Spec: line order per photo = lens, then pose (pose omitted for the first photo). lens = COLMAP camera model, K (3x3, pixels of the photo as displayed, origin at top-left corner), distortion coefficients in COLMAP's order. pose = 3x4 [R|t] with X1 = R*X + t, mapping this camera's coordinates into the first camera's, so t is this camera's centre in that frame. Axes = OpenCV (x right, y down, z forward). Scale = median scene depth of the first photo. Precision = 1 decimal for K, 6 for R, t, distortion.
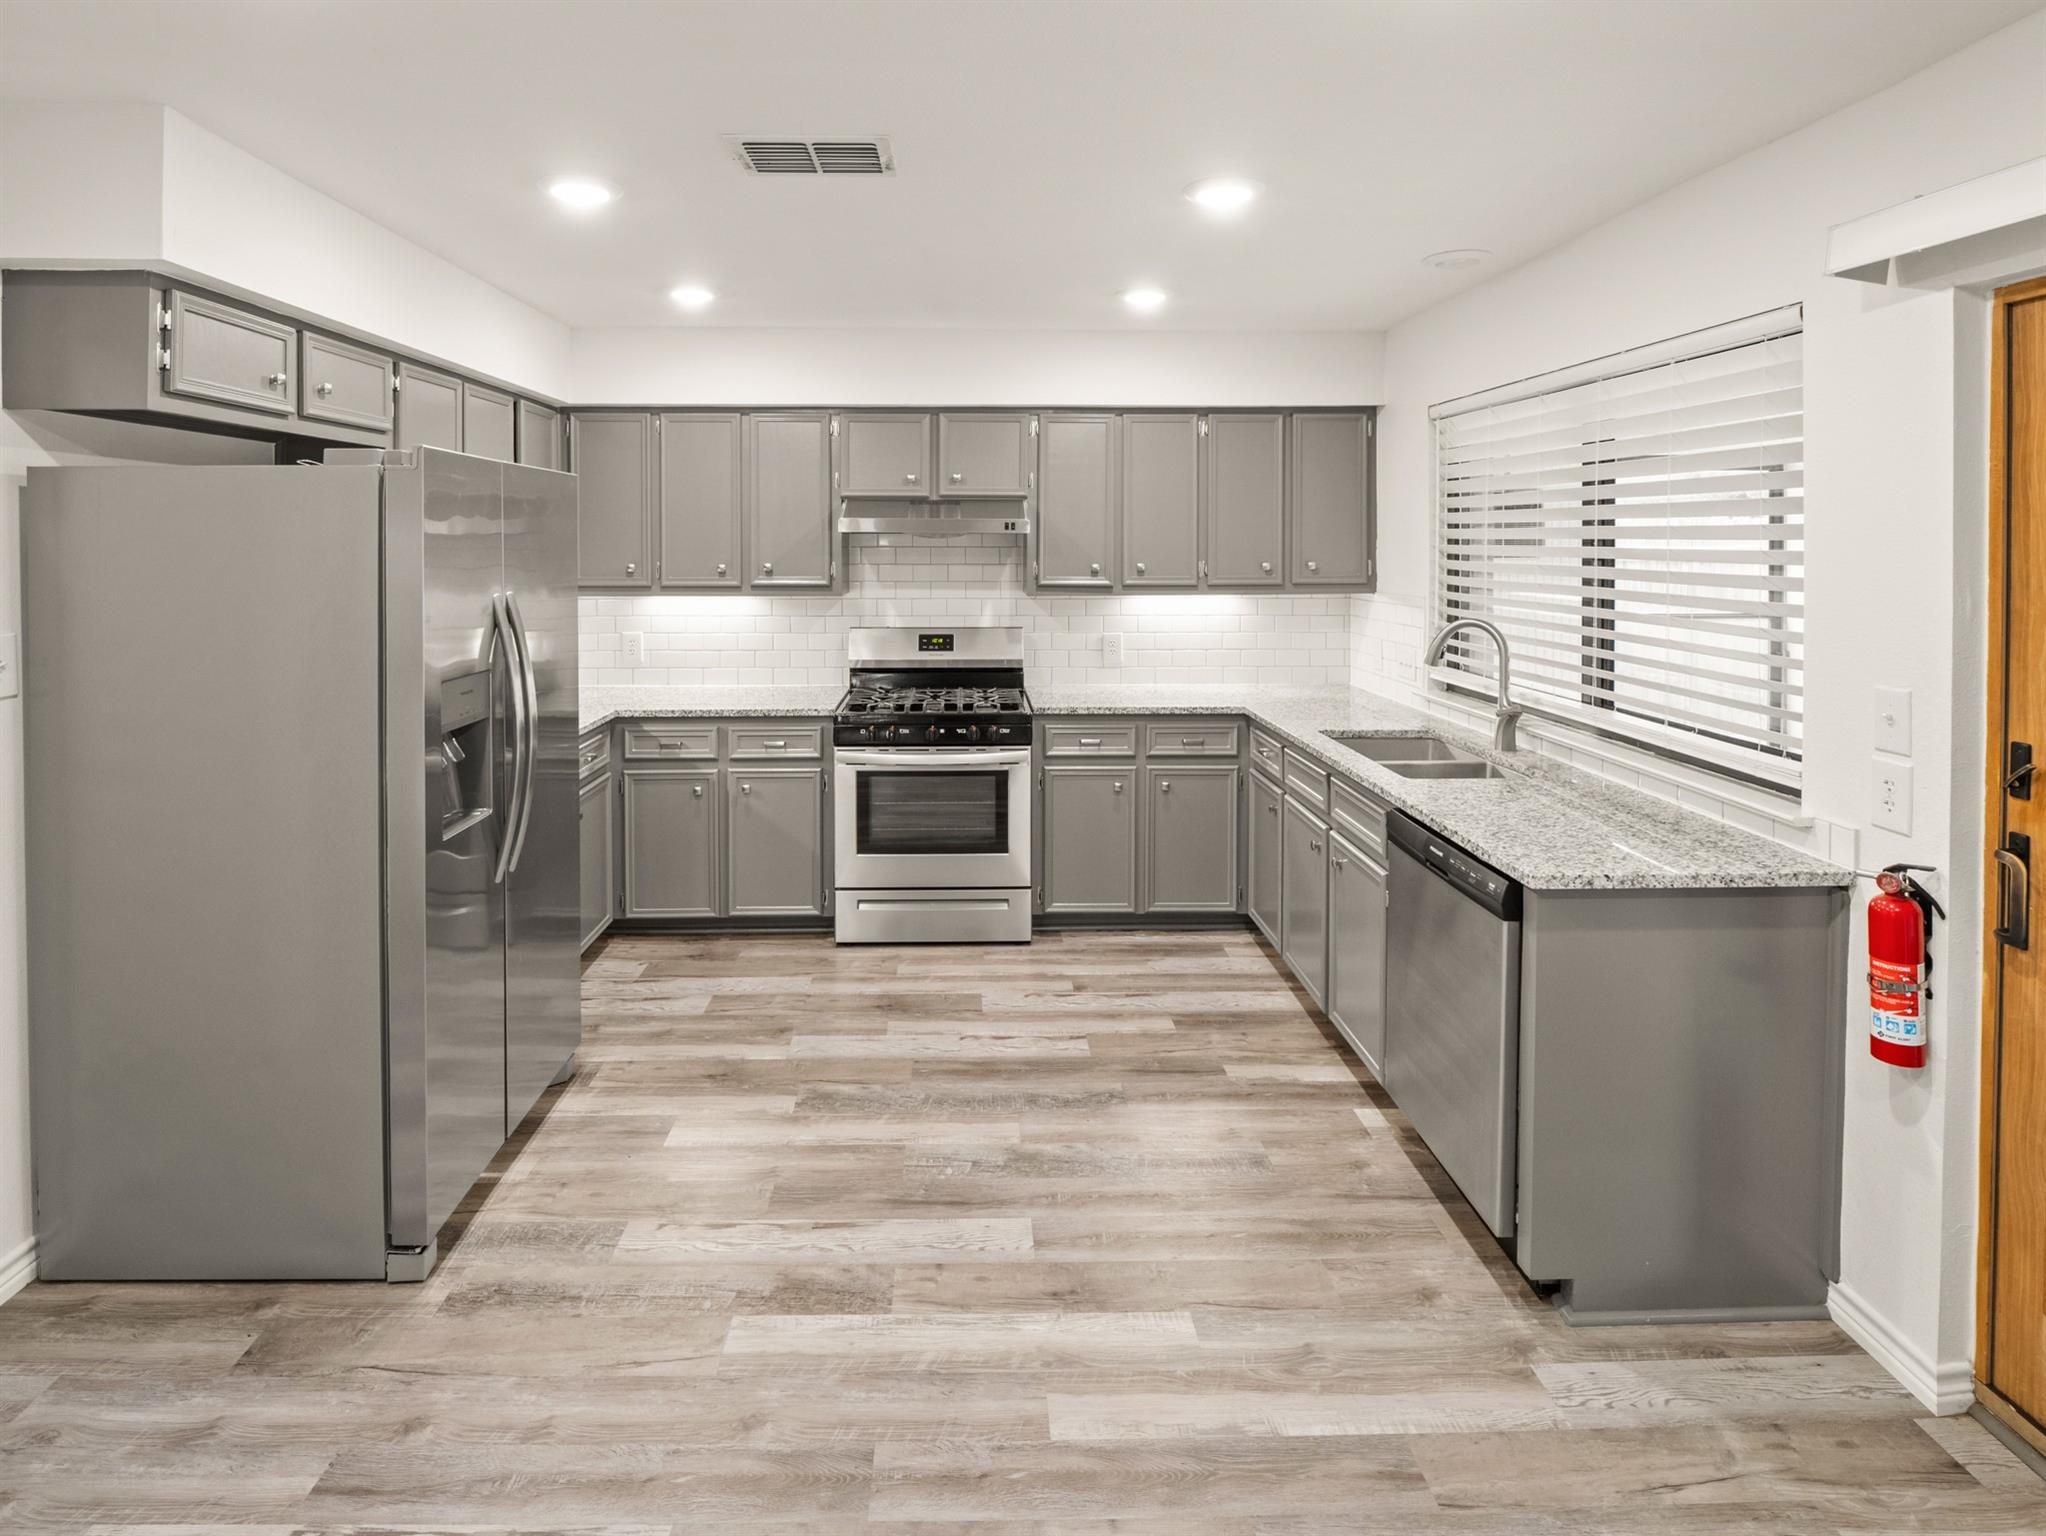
lens RADIAL K [[1063.3, 0, 1017.3], [0, 1063.3, 555.0], [0, 0, 1]] dist [-0.047874, 0.011632]
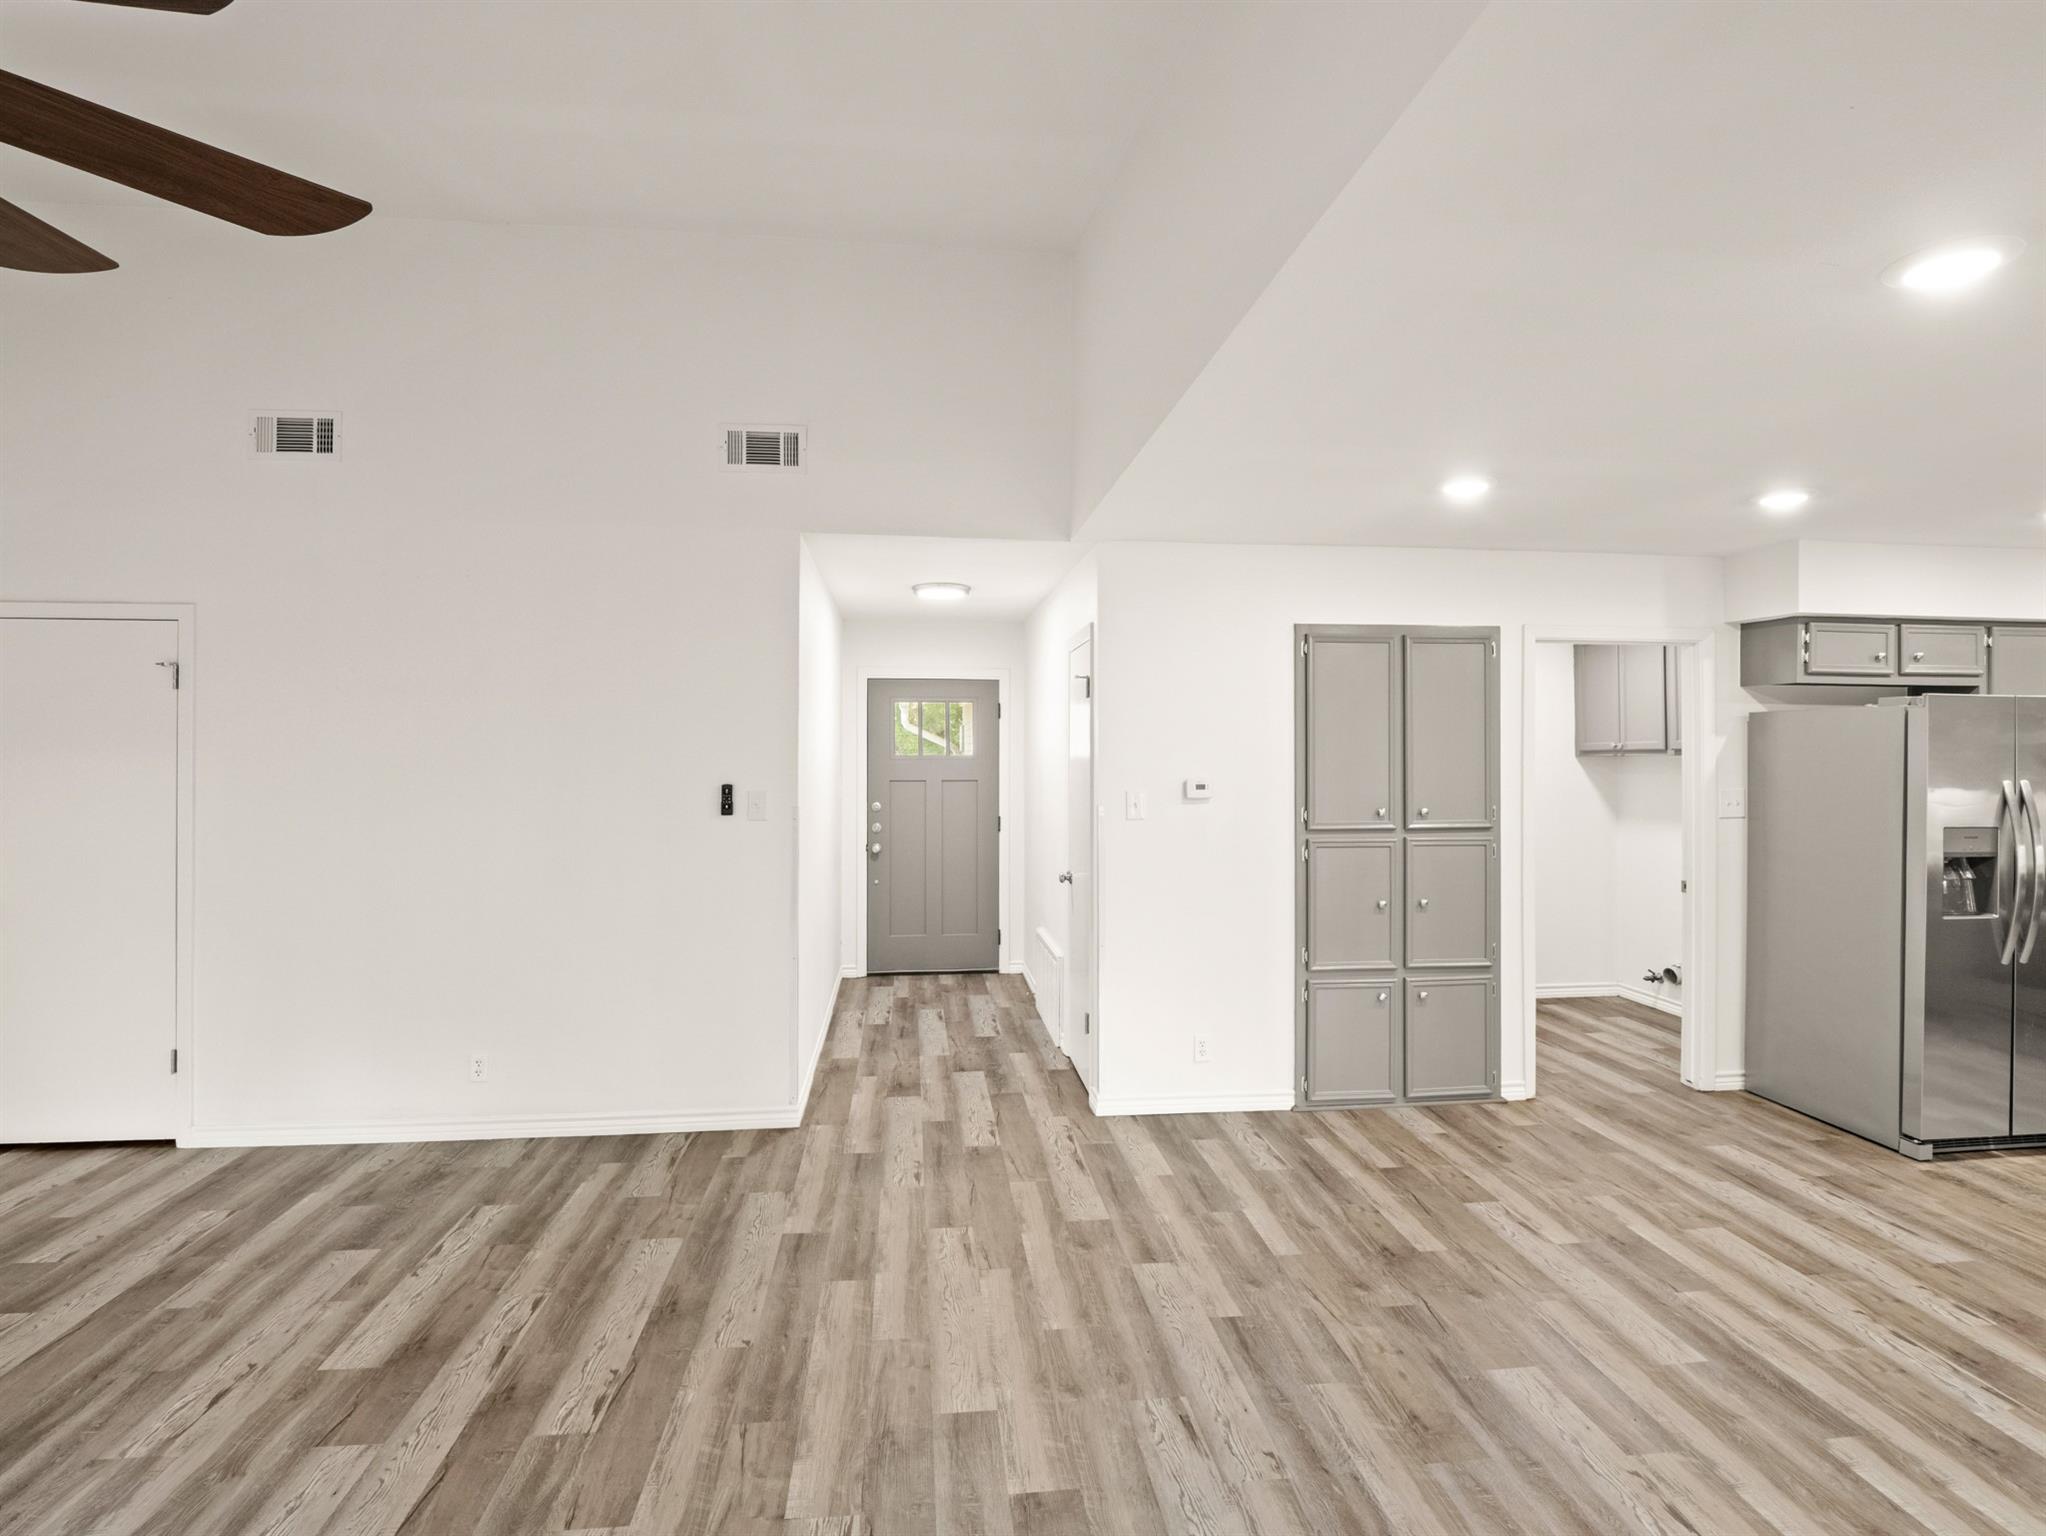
lens RADIAL K [[1013.5, 0, 1022.7], [0, 1013.5, 735.3], [0, 0, 1]] dist [-0.013010, 0.001058]
pose [[0.075256, -0.012348, -0.997088, 1.039098], [-0.018873, 0.999727, -0.013805, 0.021116], [0.996986, 0.019857, 0.075002, -0.689471]]
